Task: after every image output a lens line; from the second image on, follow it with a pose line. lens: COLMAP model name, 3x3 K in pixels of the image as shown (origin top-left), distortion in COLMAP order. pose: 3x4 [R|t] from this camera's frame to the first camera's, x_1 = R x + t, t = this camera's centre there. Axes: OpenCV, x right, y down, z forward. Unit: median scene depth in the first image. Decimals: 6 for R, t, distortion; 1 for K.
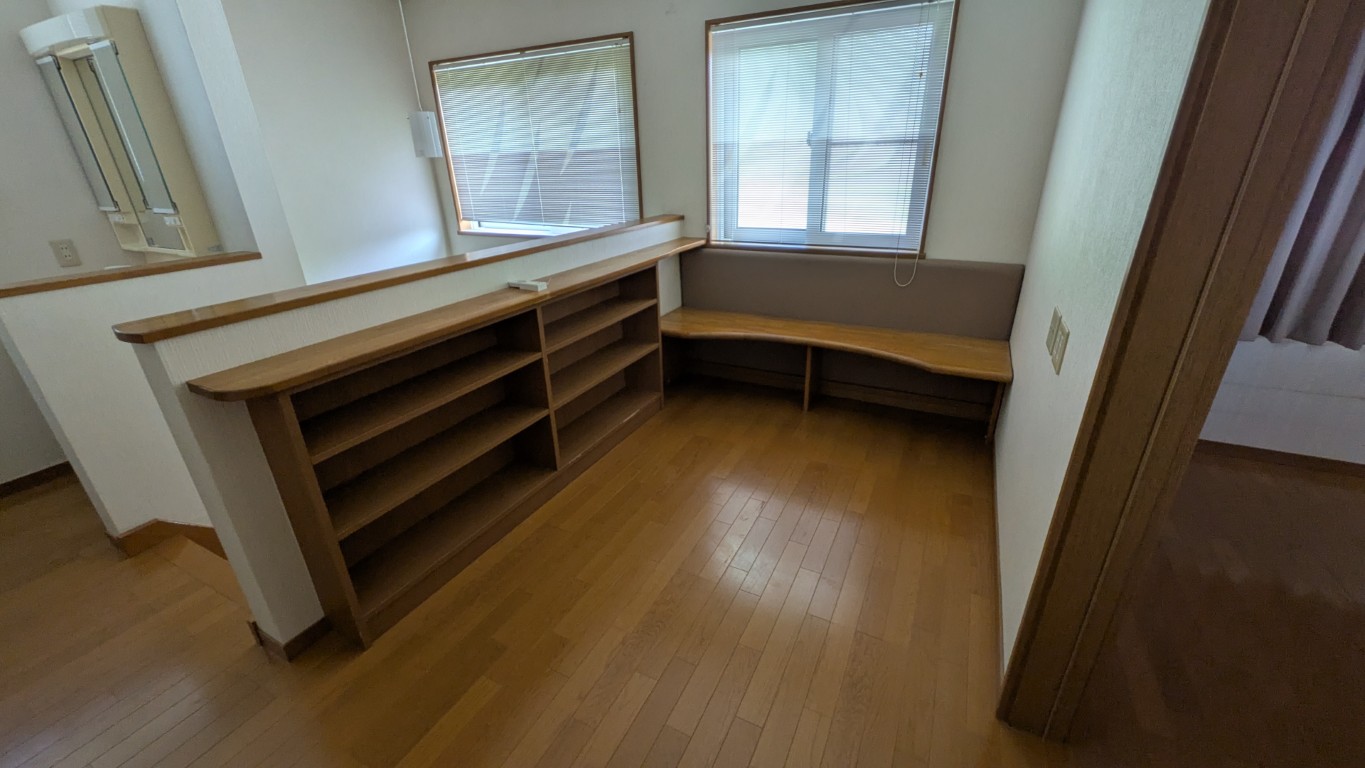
lens RADIAL K [[532.5, 0, 681.3], [0, 532.5, 390.5], [0, 0, 1]] dist [-0.000262, 0.000024]
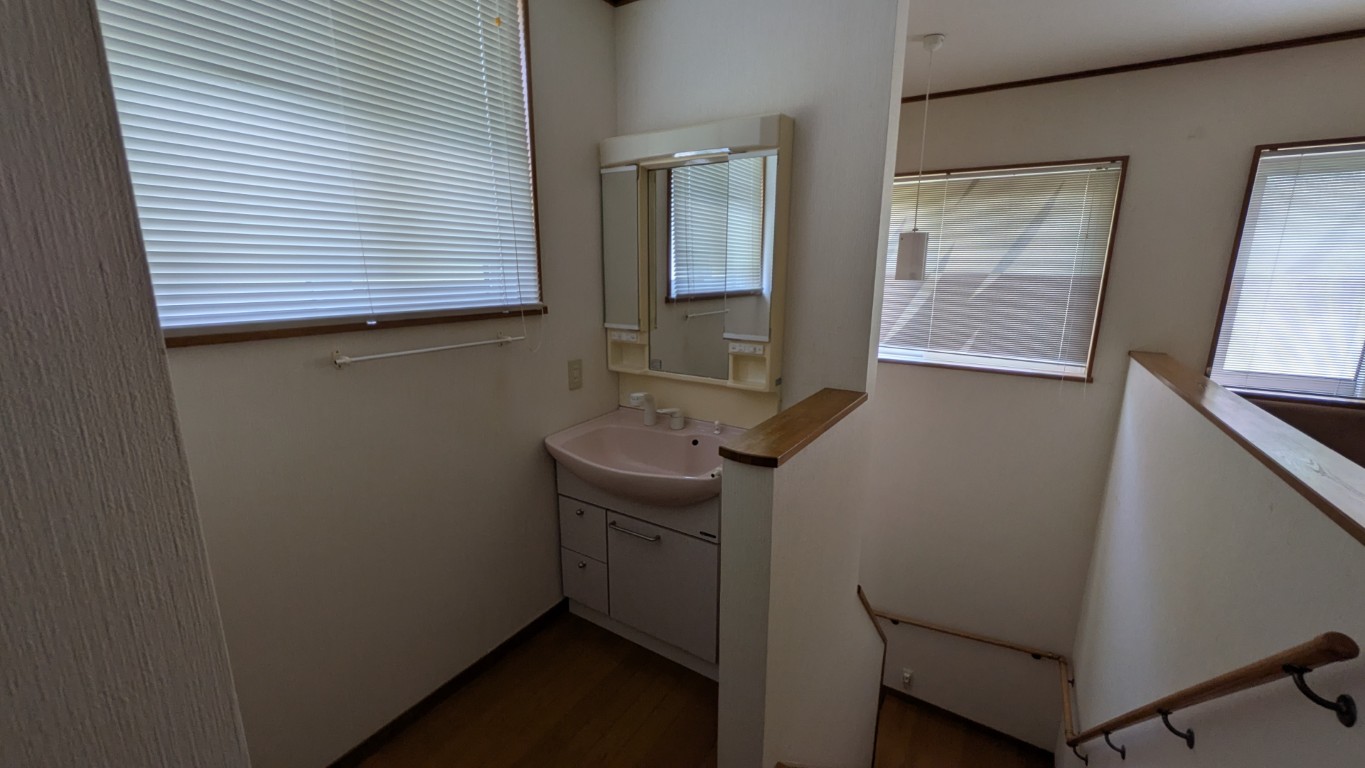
lens RADIAL K [[532.5, 0, 686.9], [0, 532.5, 381.8], [0, 0, 1]] dist [-0.000262, 0.000024]
pose [[0.995673, 0.052178, -0.076900, -0.661973], [-0.066353, 0.978525, -0.195159, -0.067822], [0.065066, 0.199417, 0.977752, 0.133790]]
